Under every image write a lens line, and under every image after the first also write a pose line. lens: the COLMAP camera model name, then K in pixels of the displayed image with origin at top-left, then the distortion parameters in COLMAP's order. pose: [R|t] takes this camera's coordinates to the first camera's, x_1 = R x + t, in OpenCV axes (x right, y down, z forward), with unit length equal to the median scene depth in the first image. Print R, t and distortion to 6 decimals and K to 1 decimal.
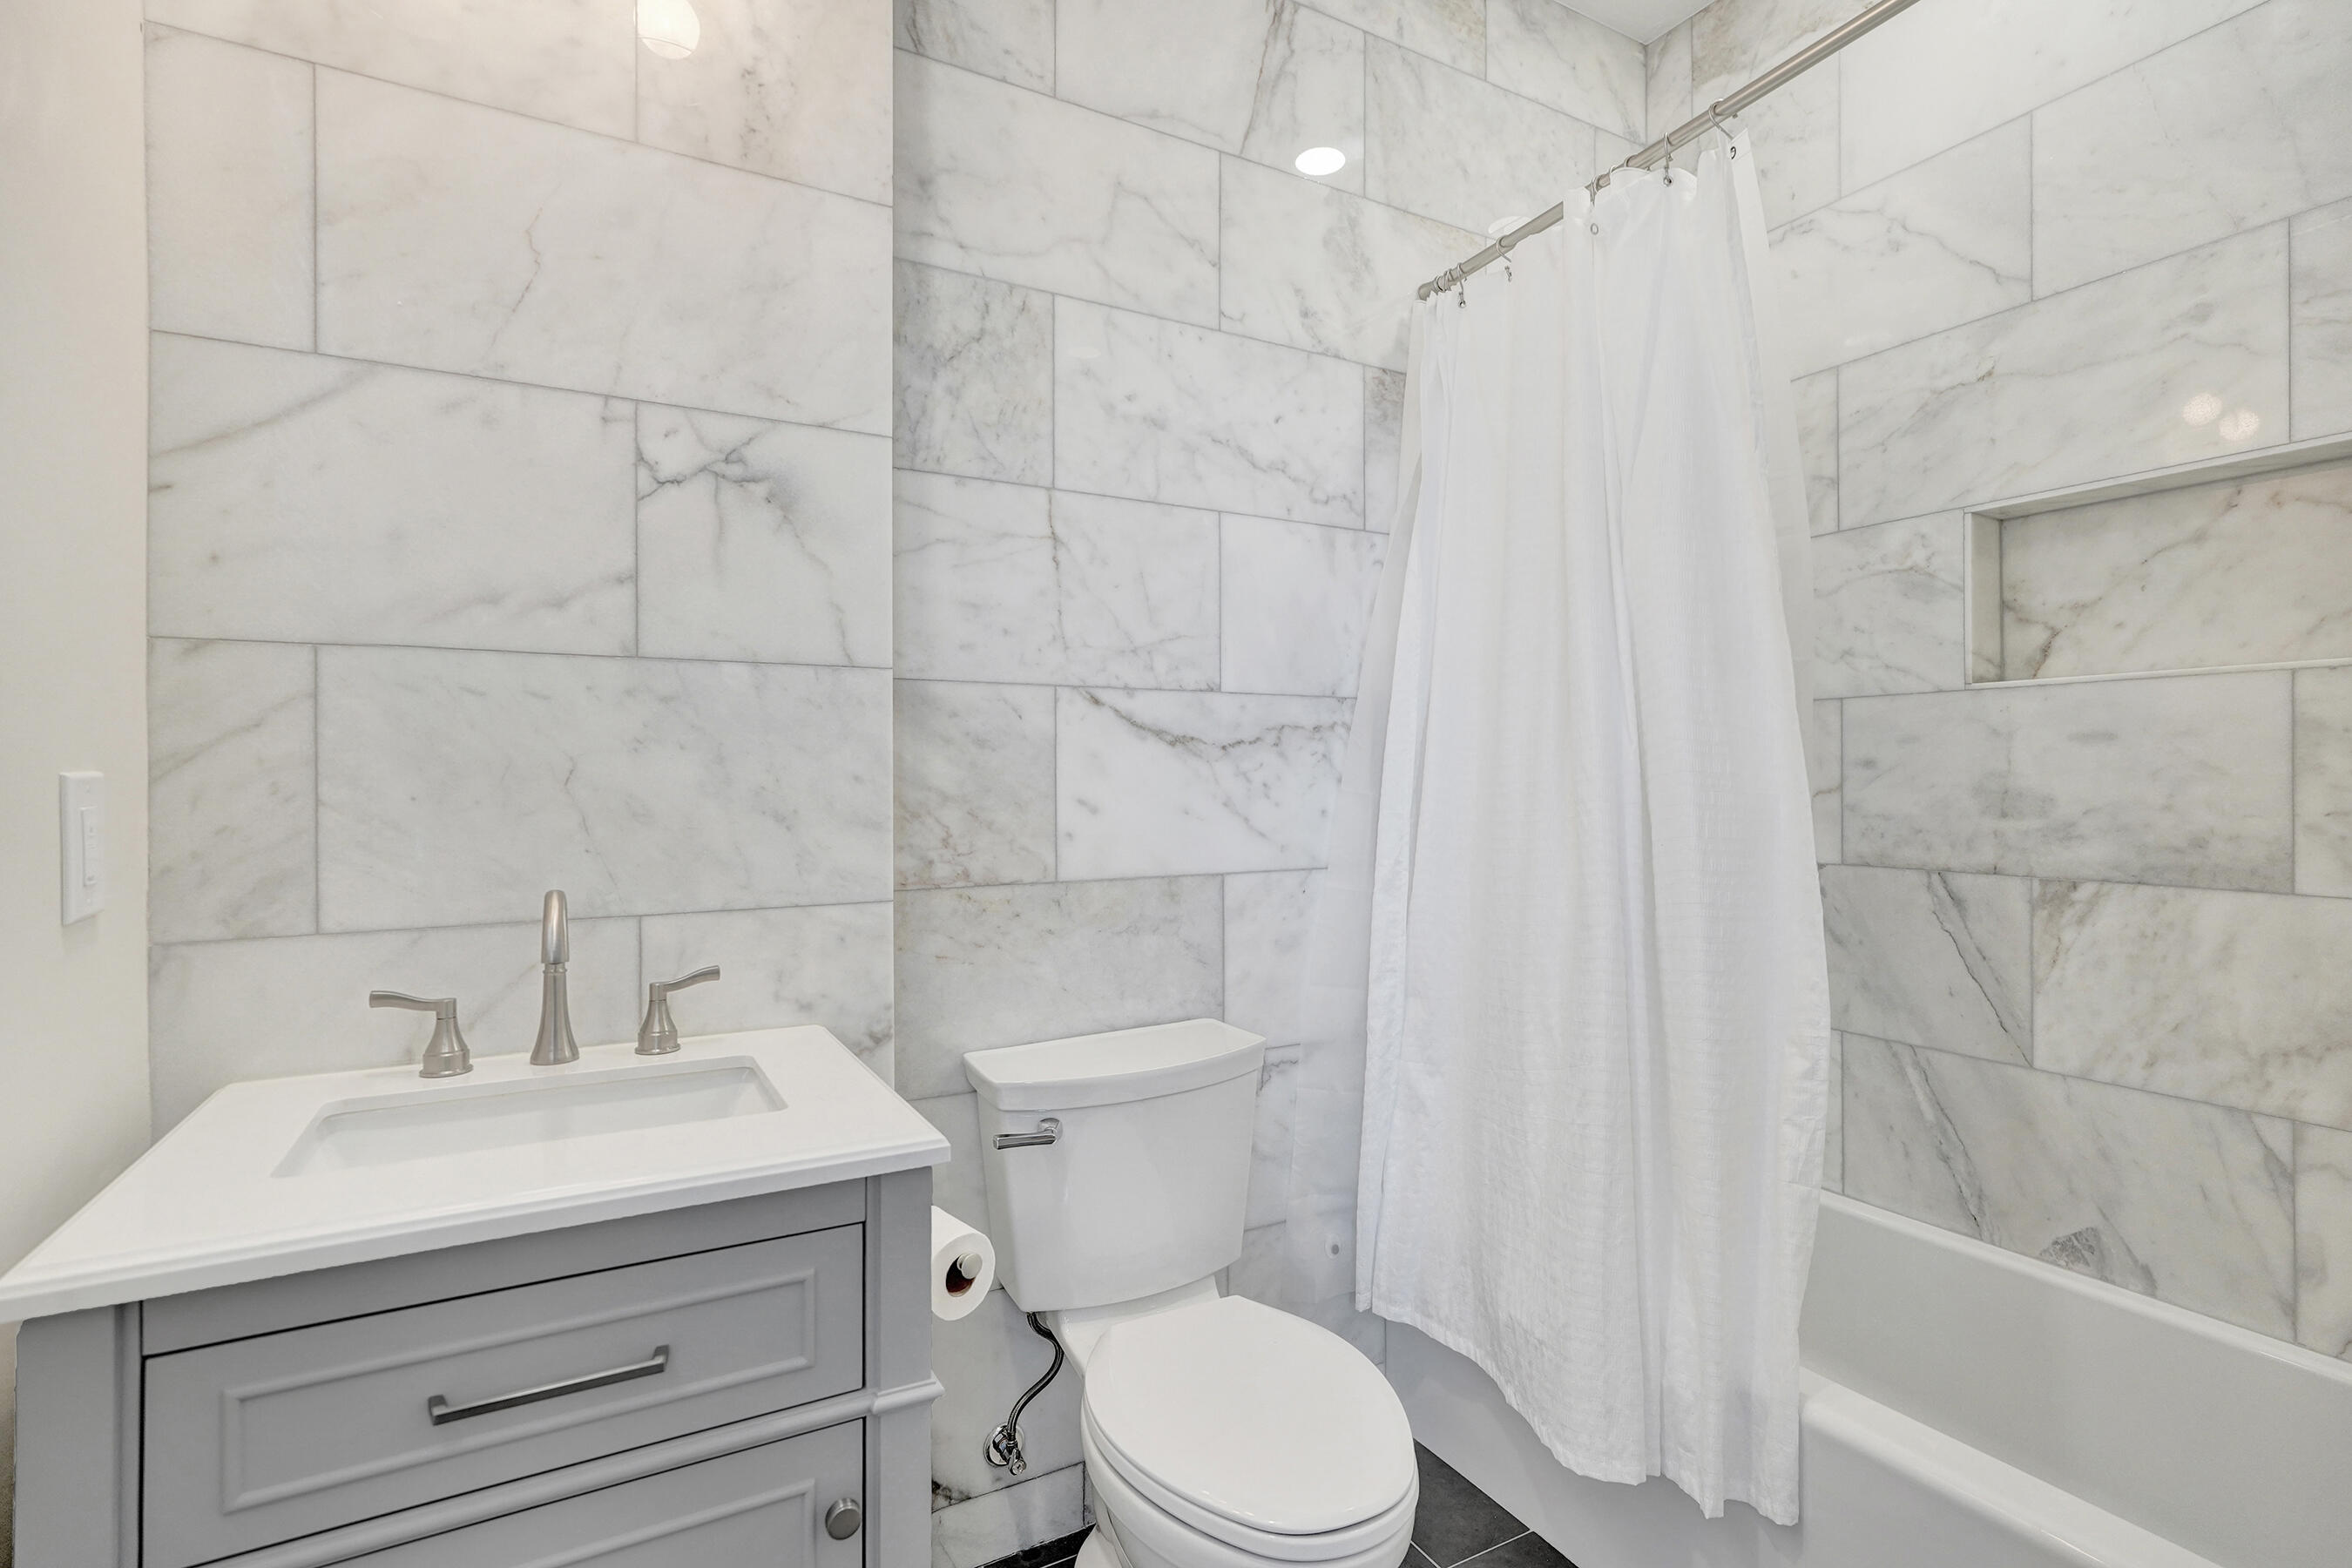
lens RADIAL K [[1075.9, 0, 1171.1], [0, 1075.9, 782.6], [0, 0, 1]] dist [-0.007518, 0.003365]
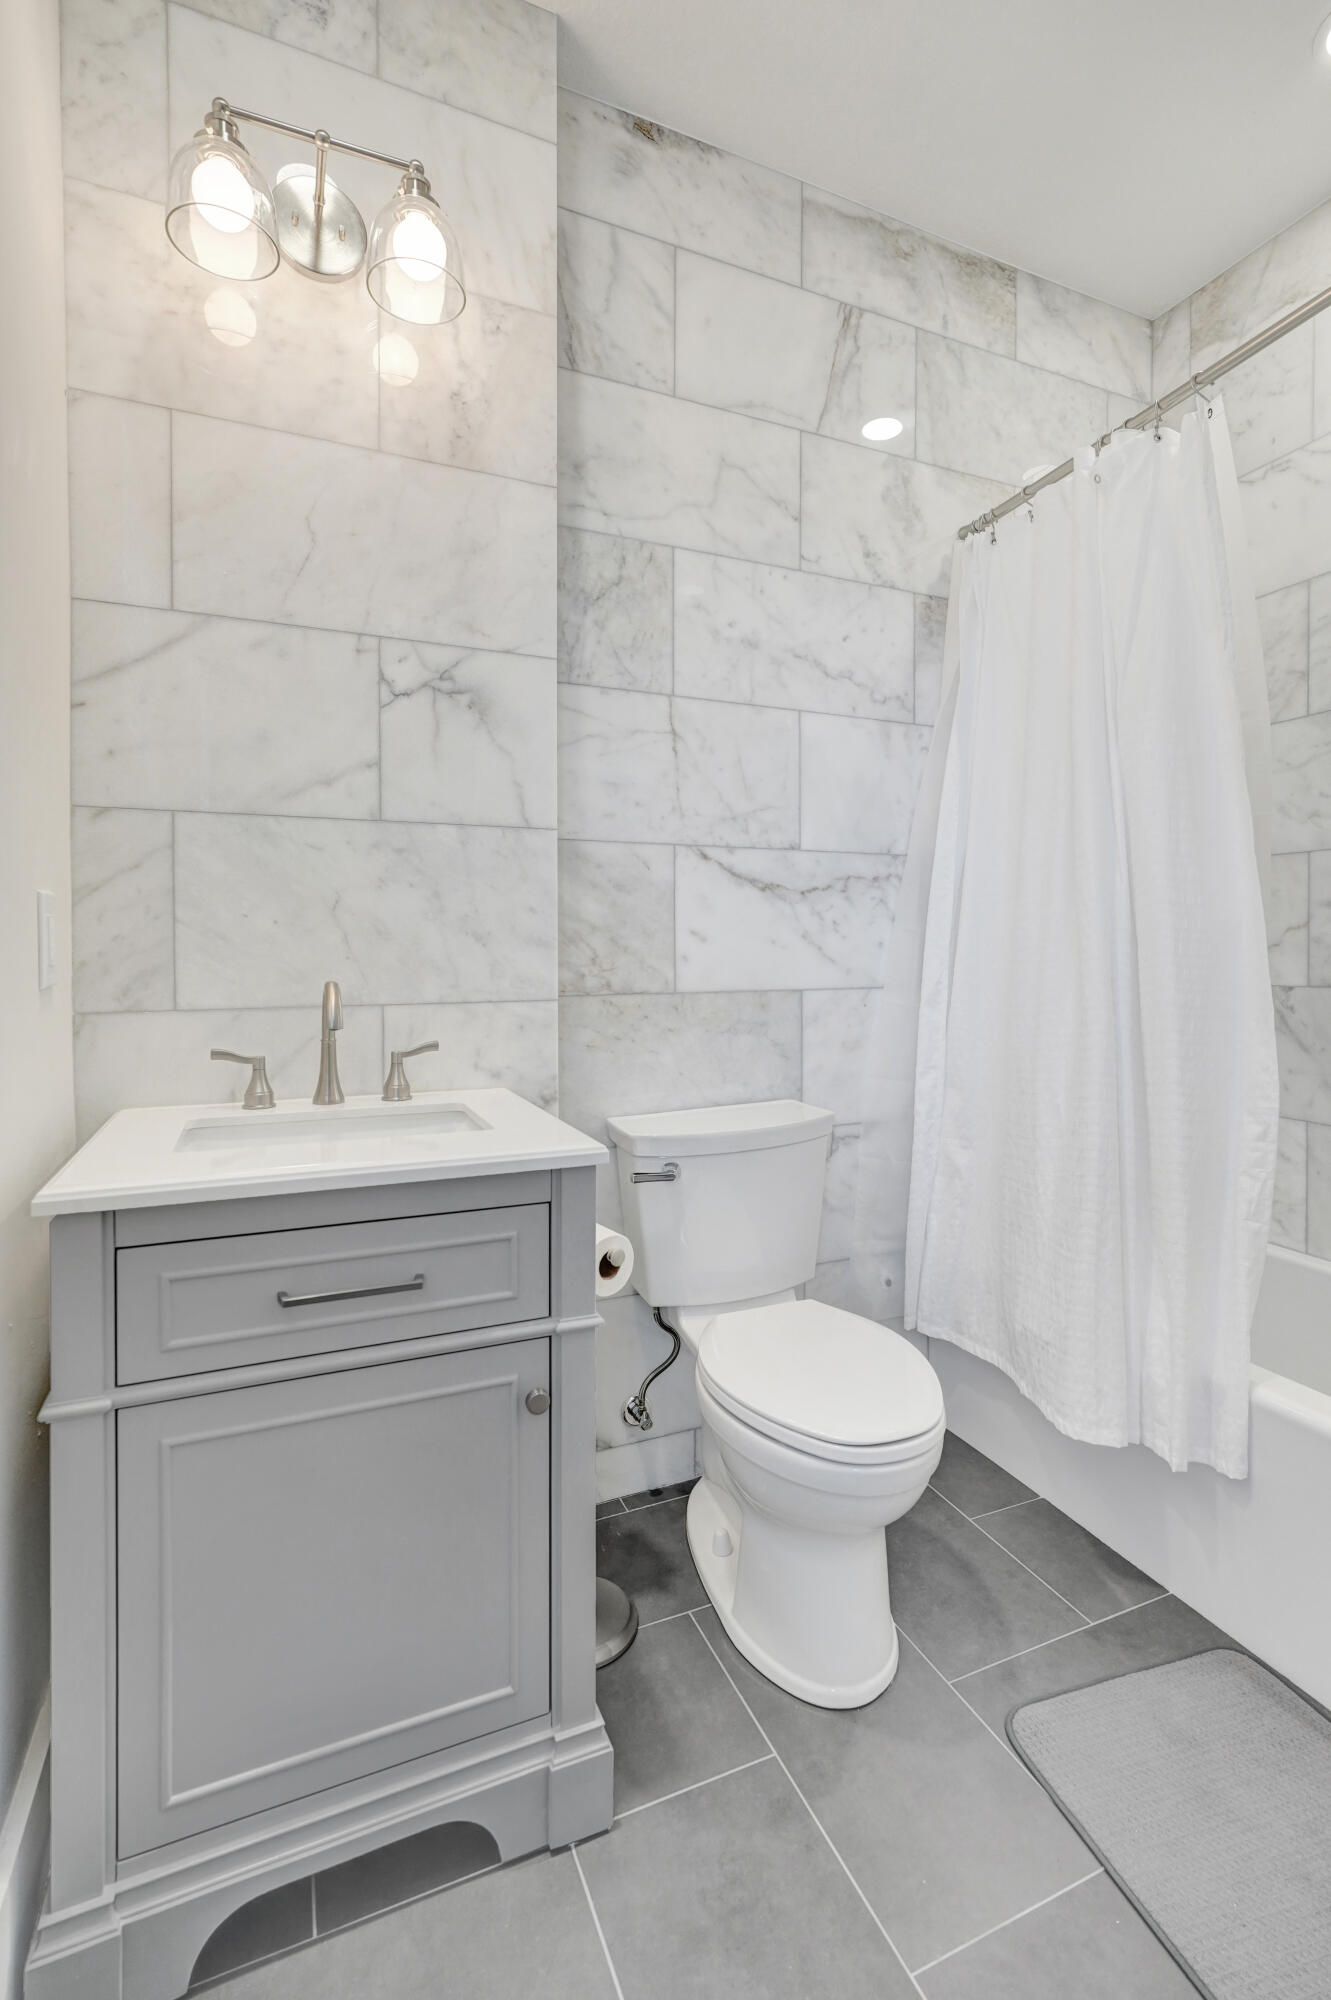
lens RADIAL K [[914.9, 0, 673.2], [0, 914.9, 973.9], [0, 0, 1]] dist [-0.007518, 0.003365]
pose [[0.995807, 0.002105, -0.091450, -0.006329], [-0.000608, 0.999865, 0.016398, 0.055165], [0.091472, -0.016273, 0.995675, -0.135678]]
